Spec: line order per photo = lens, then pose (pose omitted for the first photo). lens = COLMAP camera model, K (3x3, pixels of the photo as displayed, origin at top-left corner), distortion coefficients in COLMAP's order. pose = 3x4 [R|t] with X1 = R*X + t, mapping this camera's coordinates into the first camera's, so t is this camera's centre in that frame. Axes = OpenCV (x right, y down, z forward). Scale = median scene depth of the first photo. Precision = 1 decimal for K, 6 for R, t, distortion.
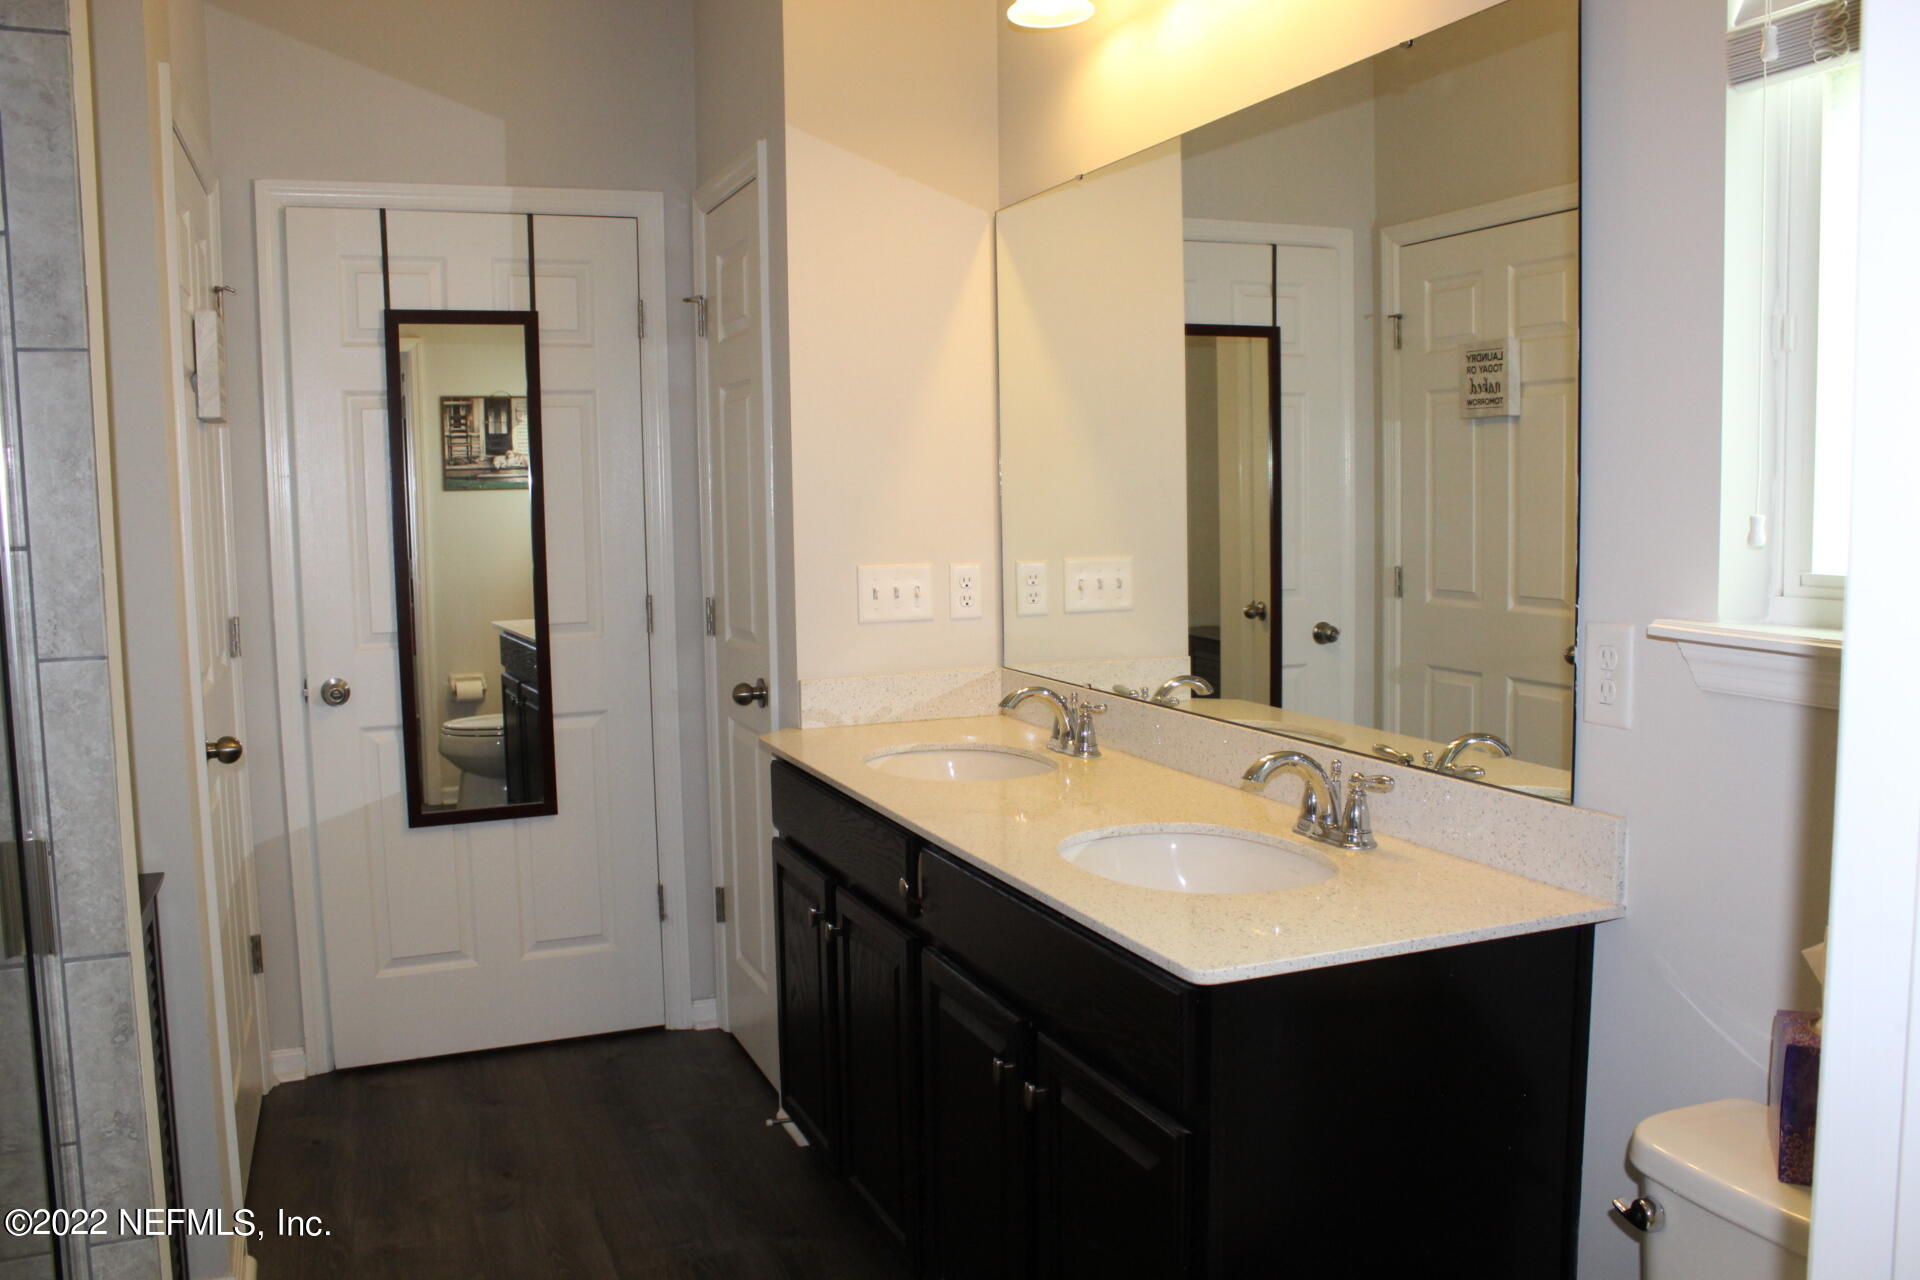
lens RADIAL K [[1679.1, 0, 980.3], [0, 1679.1, 649.4], [0, 0, 1]] dist [-0.165199, 0.189040]
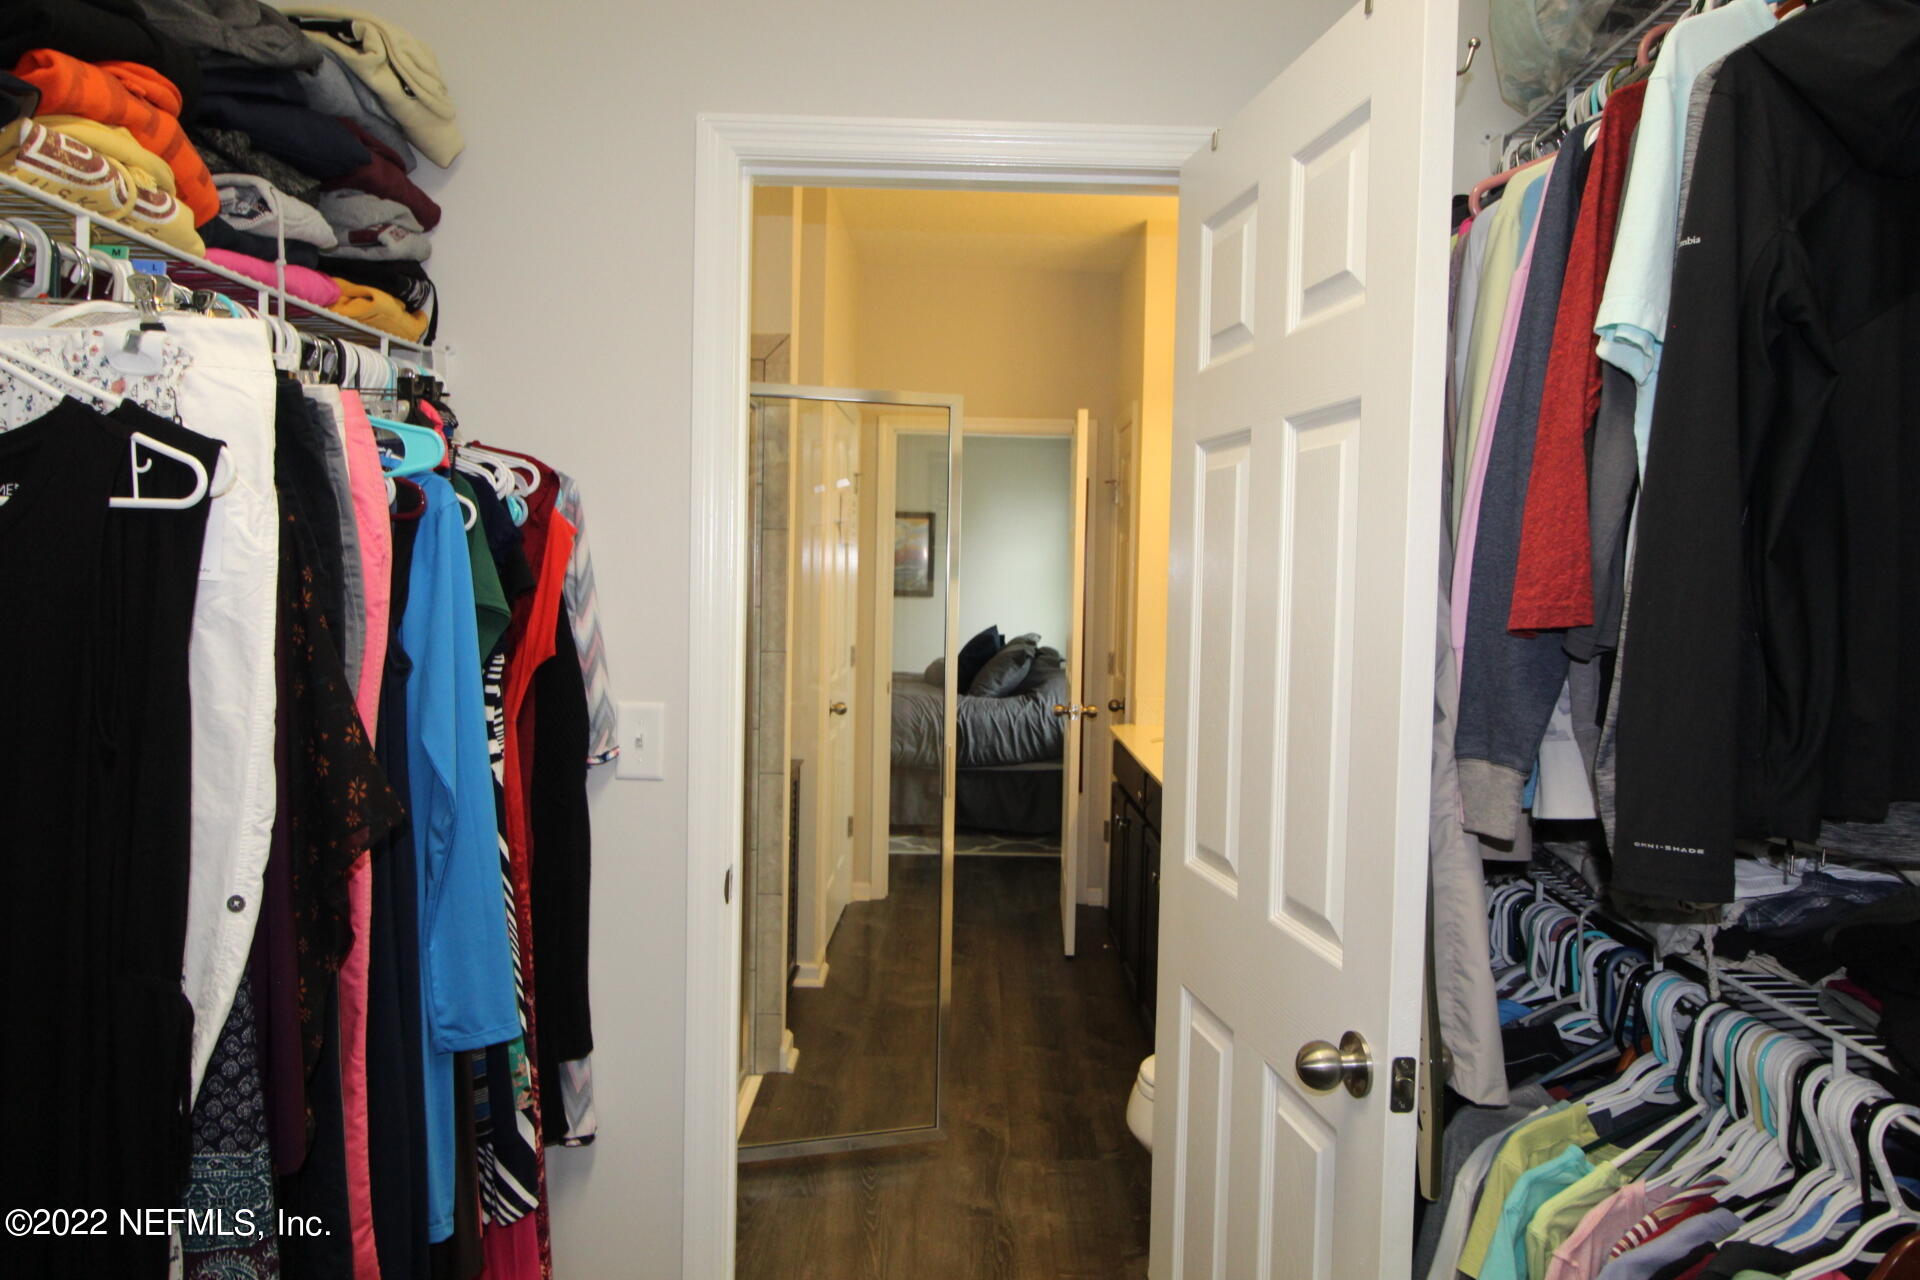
lens RADIAL K [[1273.3, 0, 970.5], [0, 1273.3, 622.6], [0, 0, 1]] dist [0.006101, -0.006089]
pose [[0.933845, 0.049792, -0.354196, 0.237402], [-0.072449, 0.996068, -0.050988, 0.024254], [0.350264, 0.073276, 0.933780, -0.413163]]
